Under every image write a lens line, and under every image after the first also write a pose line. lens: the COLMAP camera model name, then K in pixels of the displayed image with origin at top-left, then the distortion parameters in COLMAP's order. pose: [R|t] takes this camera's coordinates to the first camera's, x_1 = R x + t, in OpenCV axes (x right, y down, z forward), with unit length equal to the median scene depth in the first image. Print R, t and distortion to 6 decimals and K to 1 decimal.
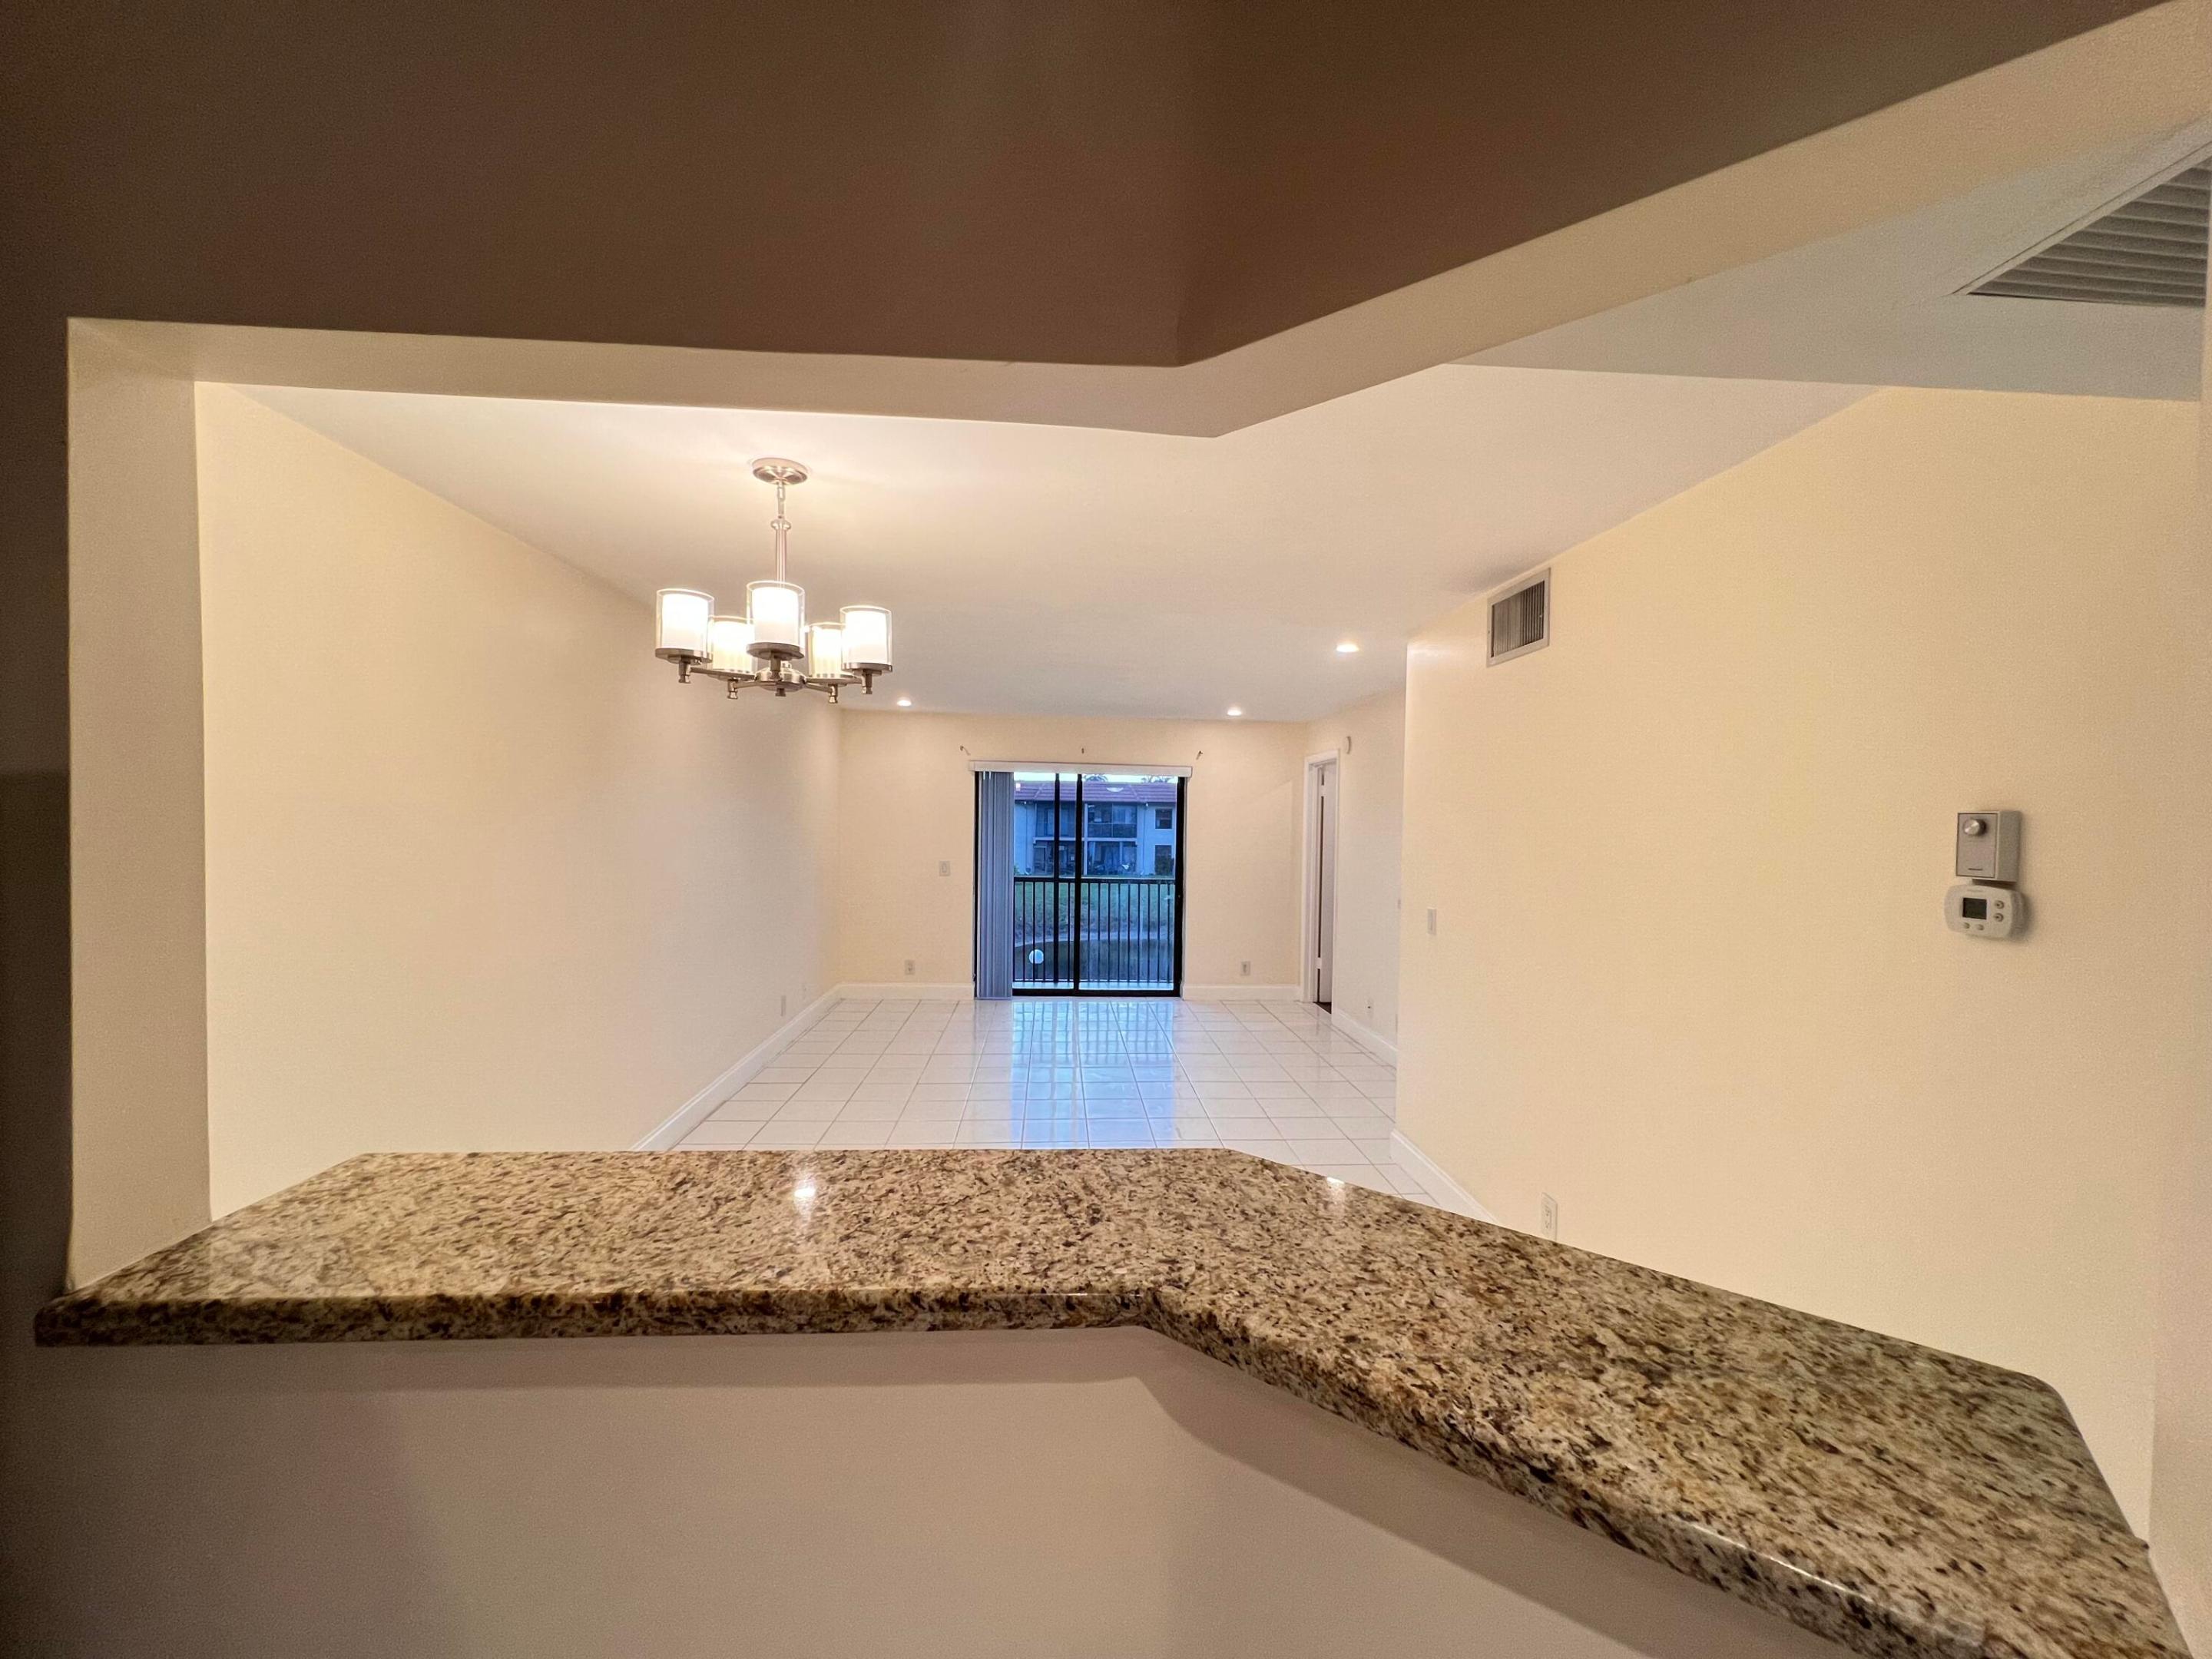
lens RADIAL K [[886.8, 0, 1108.9], [0, 886.8, 834.1], [0, 0, 1]] dist [-0.000682, 0.000397]
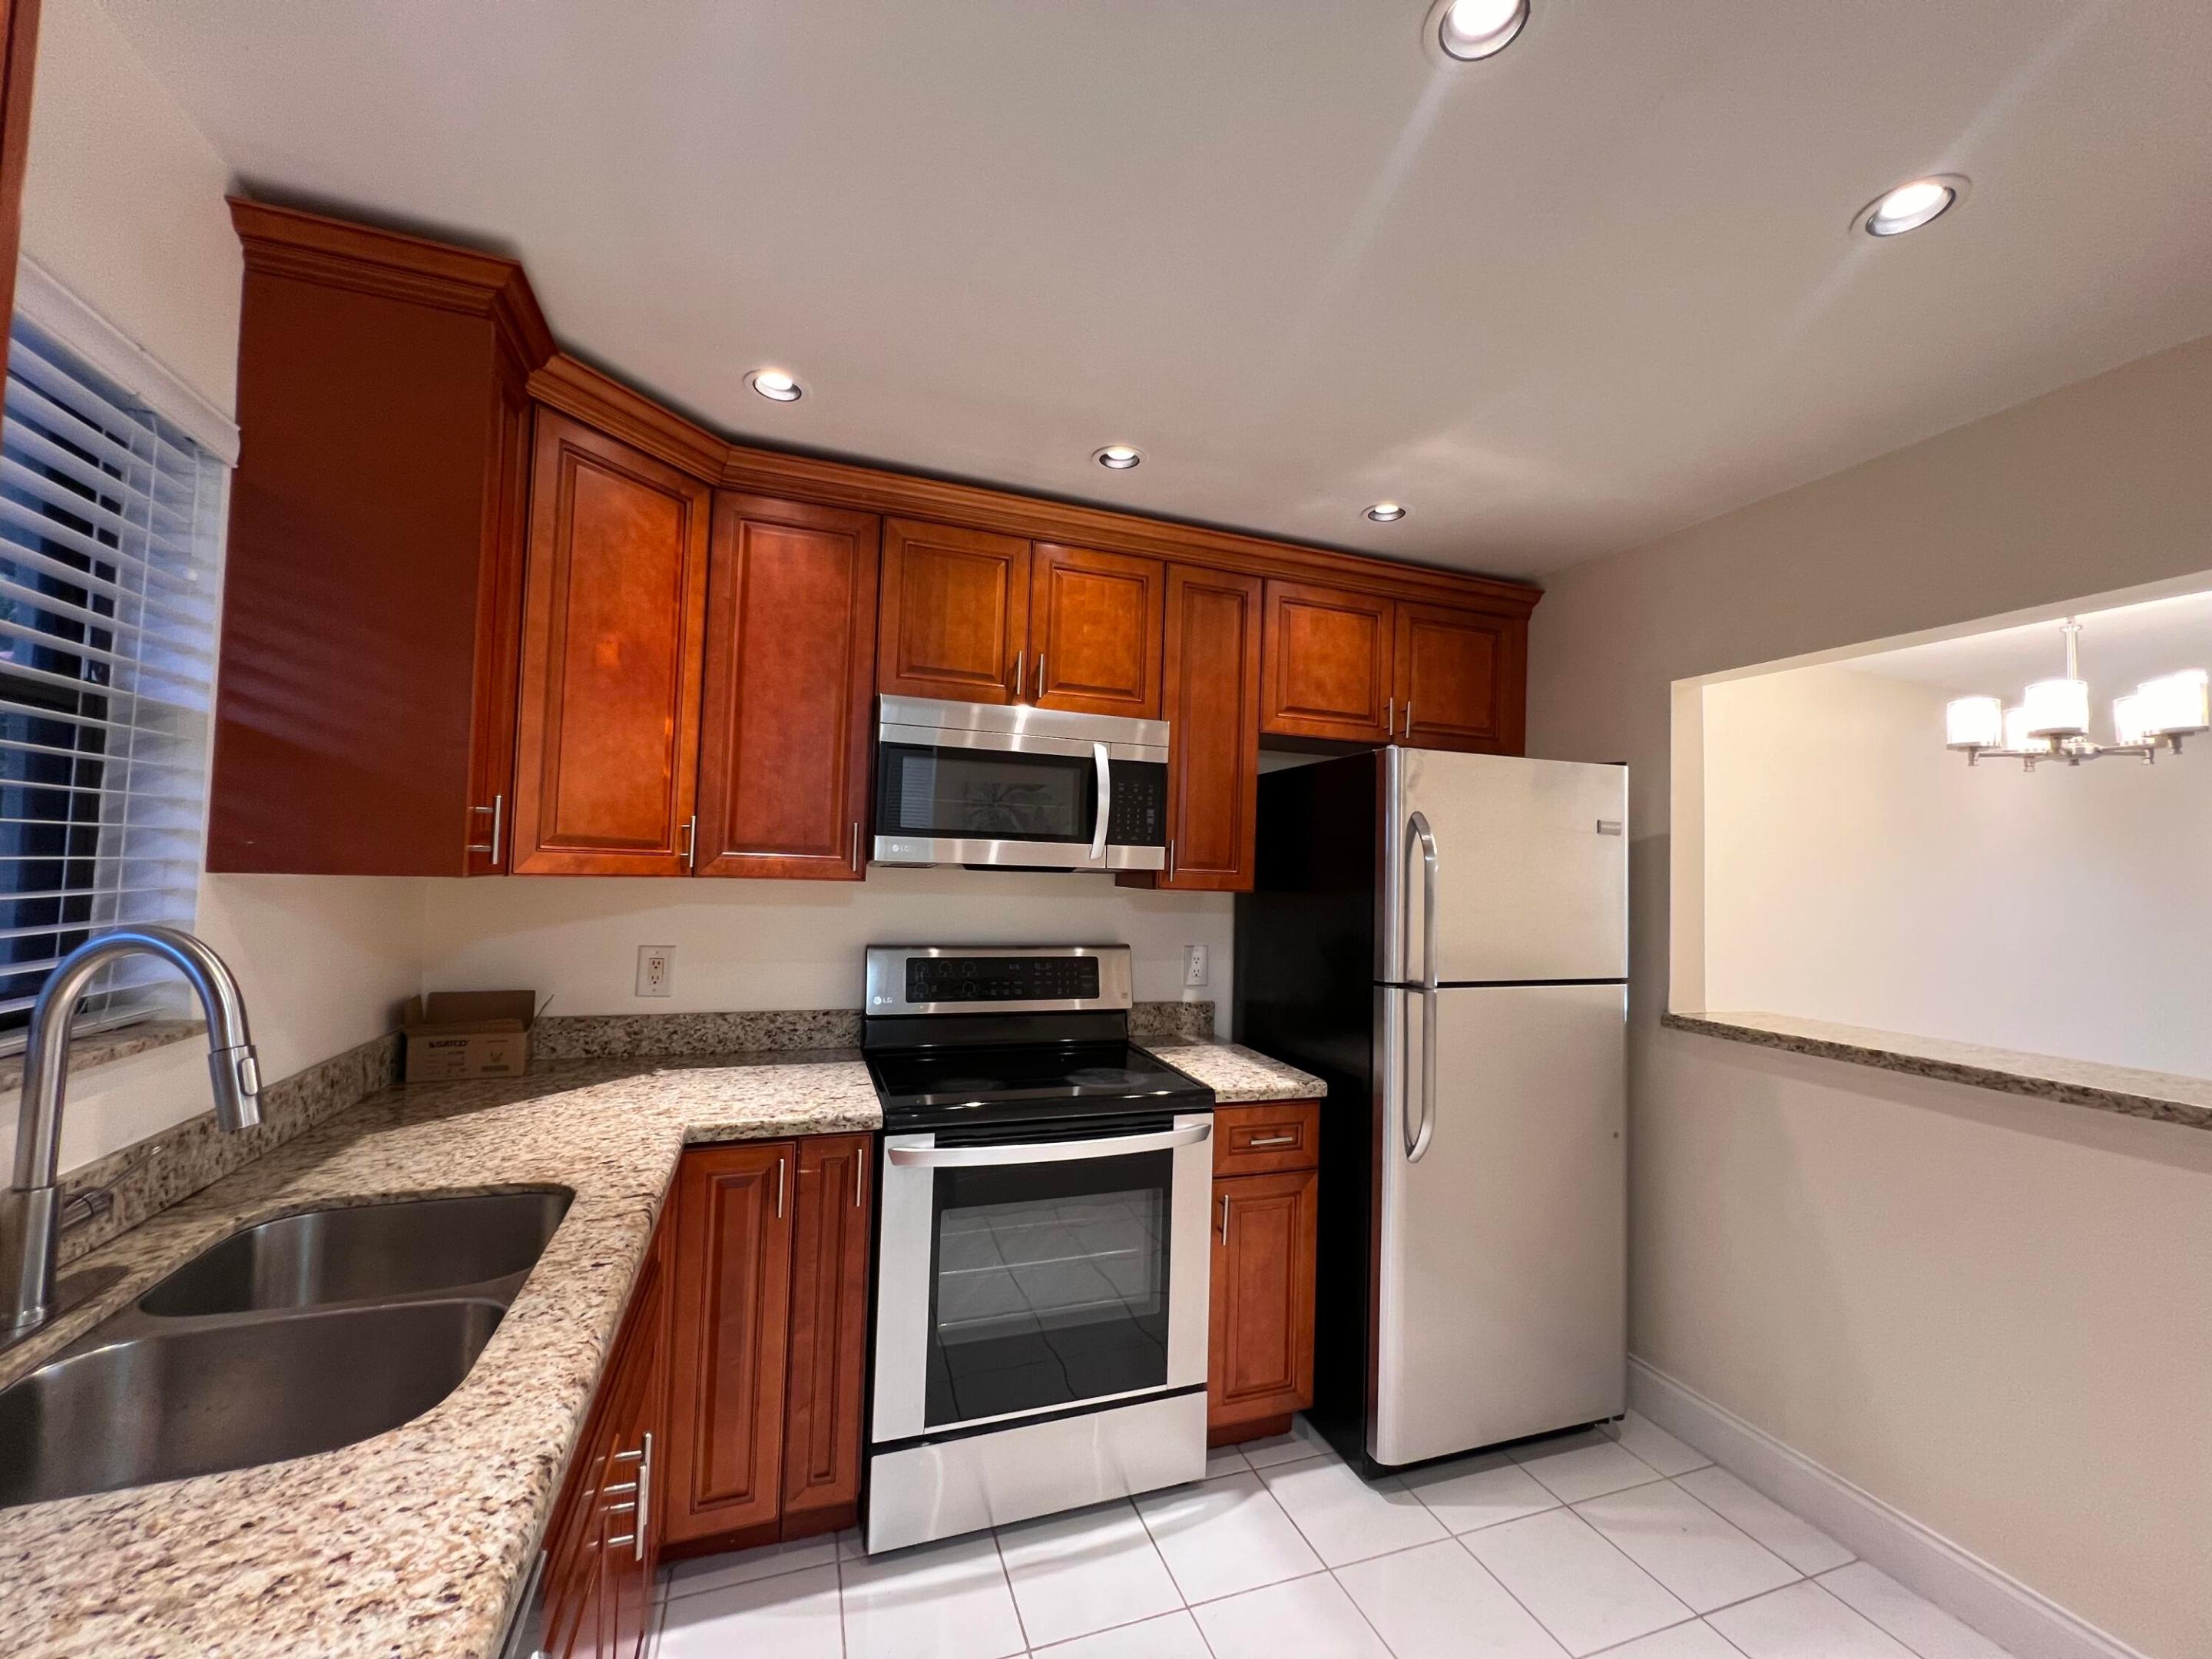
lens RADIAL K [[886.8, 0, 1107.7], [0, 886.8, 834.0], [0, 0, 1]] dist [-0.000682, 0.000397]
pose [[0.274894, -0.048048, -0.960273, 0.428701], [-0.047914, 0.996825, -0.063593, 0.078437], [0.960280, 0.063492, 0.271719, -0.599969]]
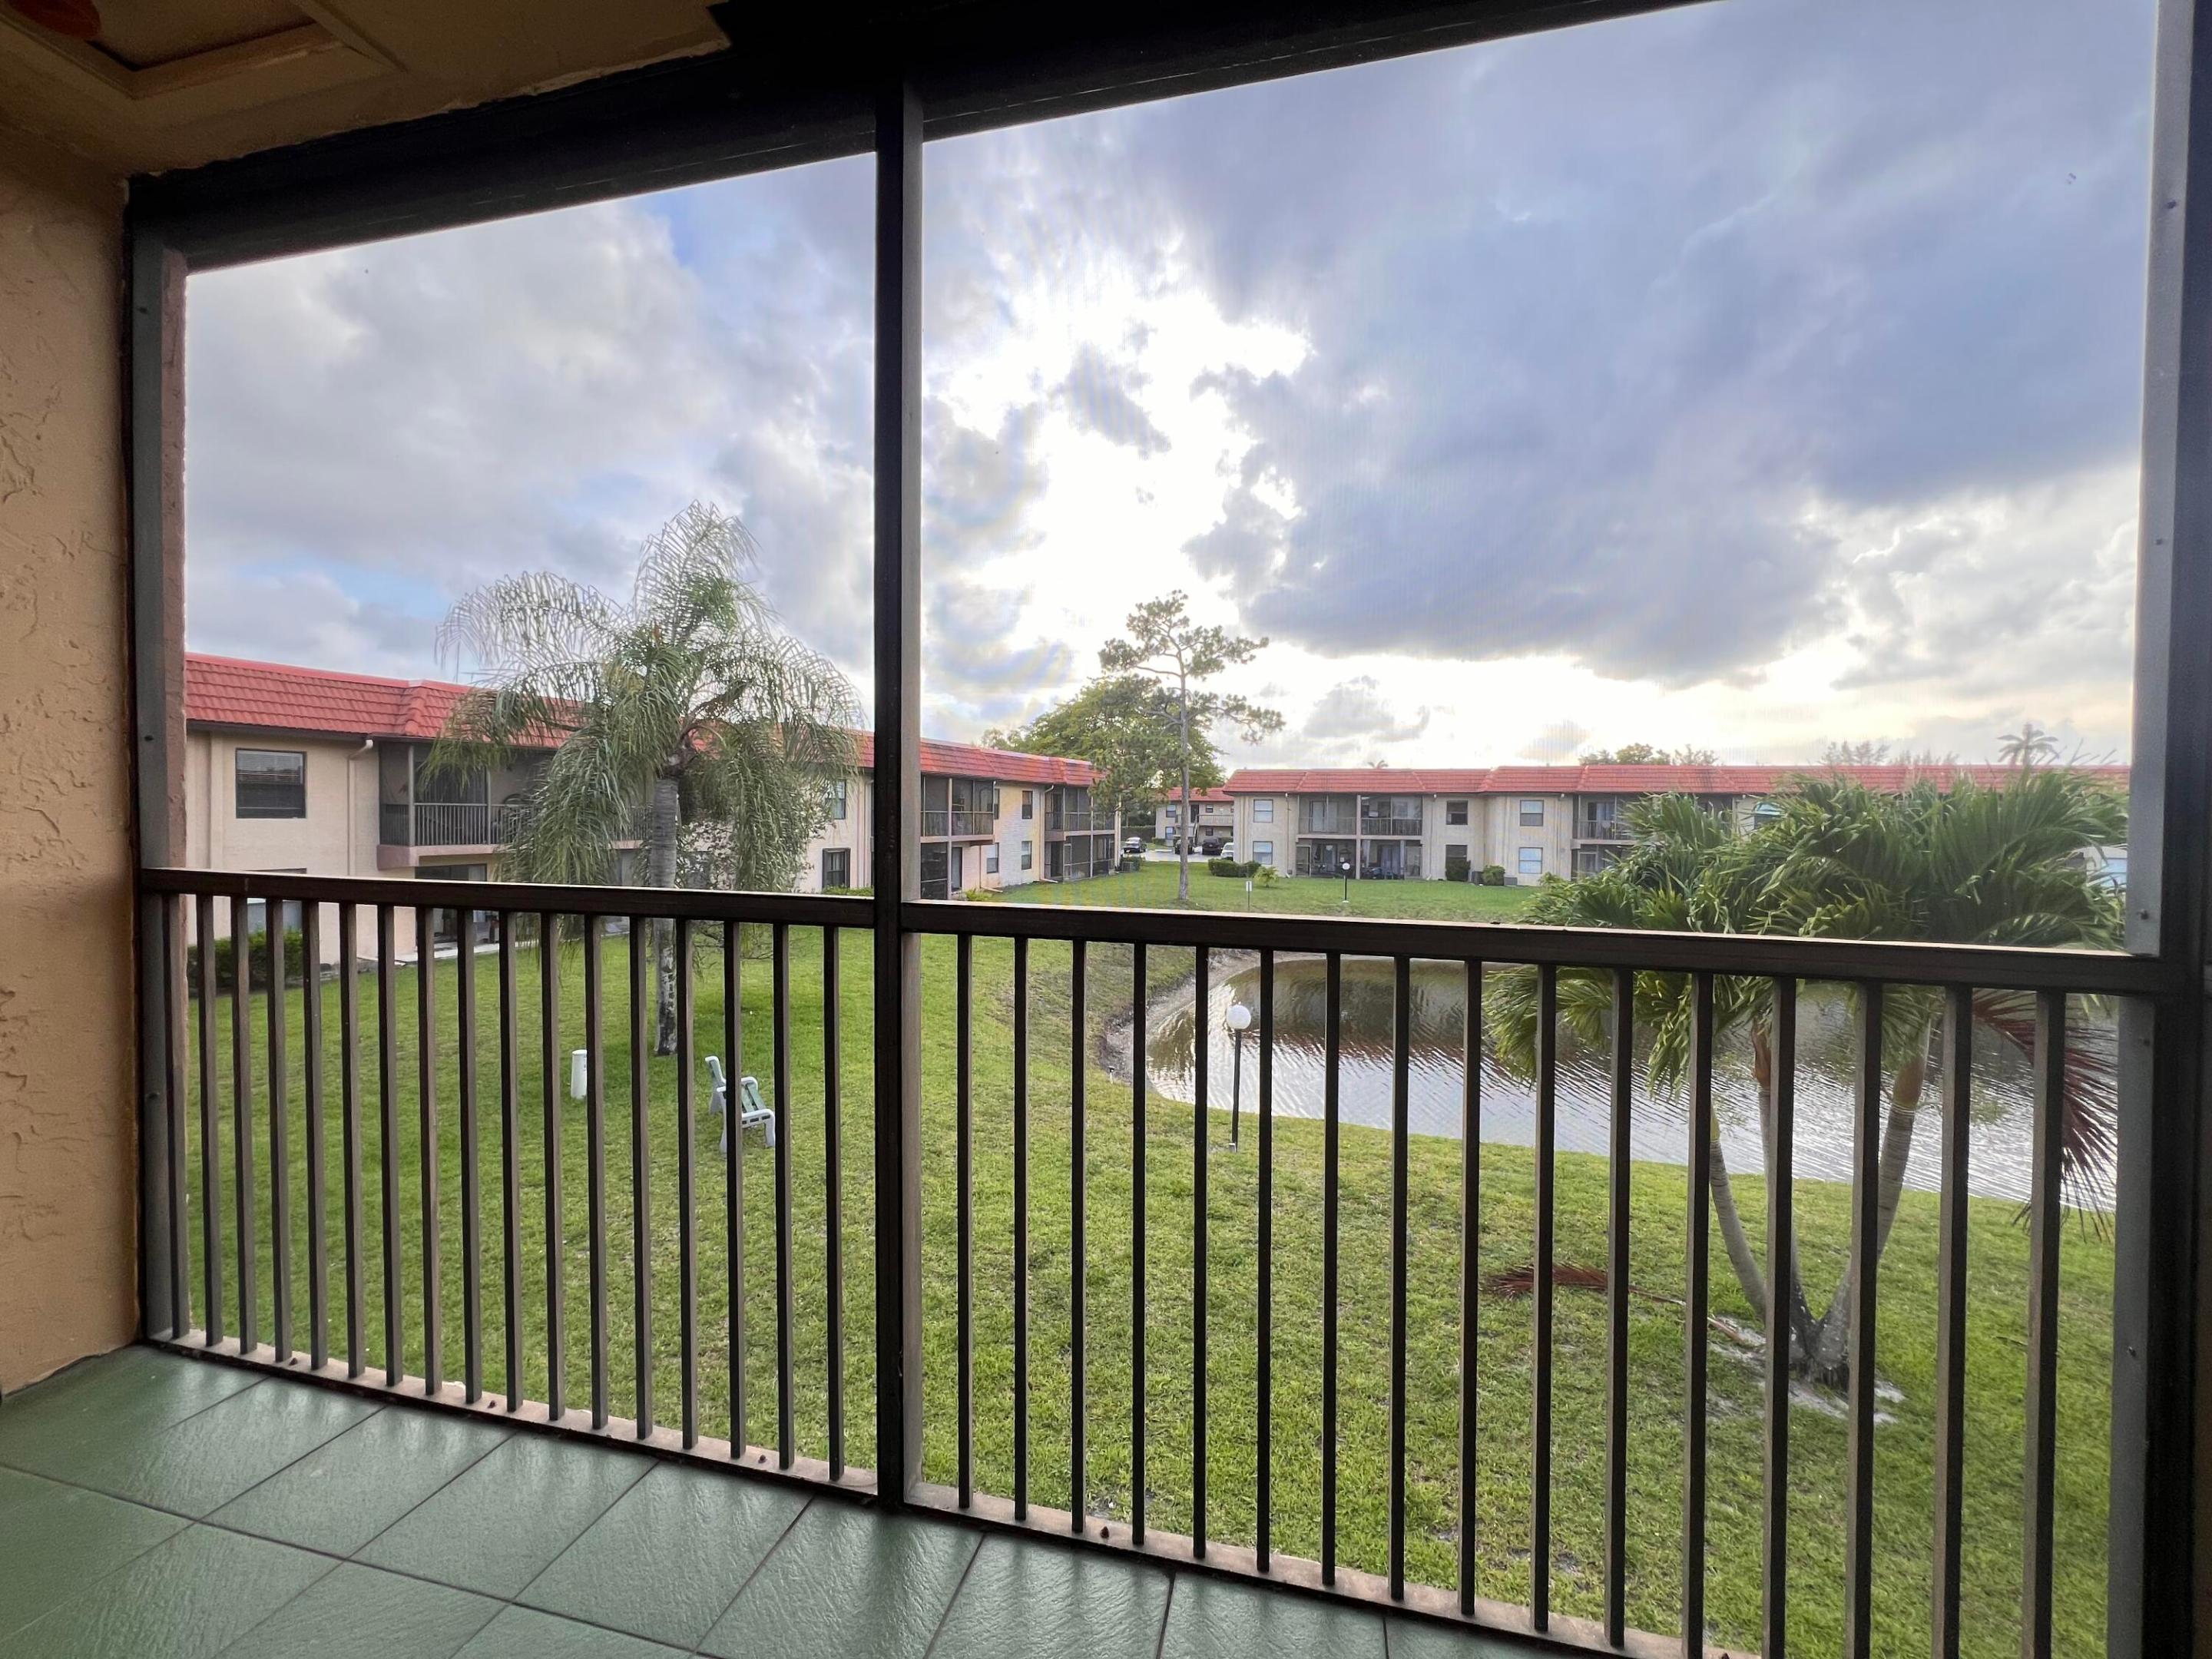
lens RADIAL K [[886.8, 0, 1114.0], [0, 886.8, 833.4], [0, 0, 1]] dist [-0.000682, 0.000397]
pose [[0.953470, -0.003447, -0.301467, 0.169108], [0.002319, 0.999989, -0.004101, 0.139094], [0.301478, 0.003211, 0.953468, 3.318472]]
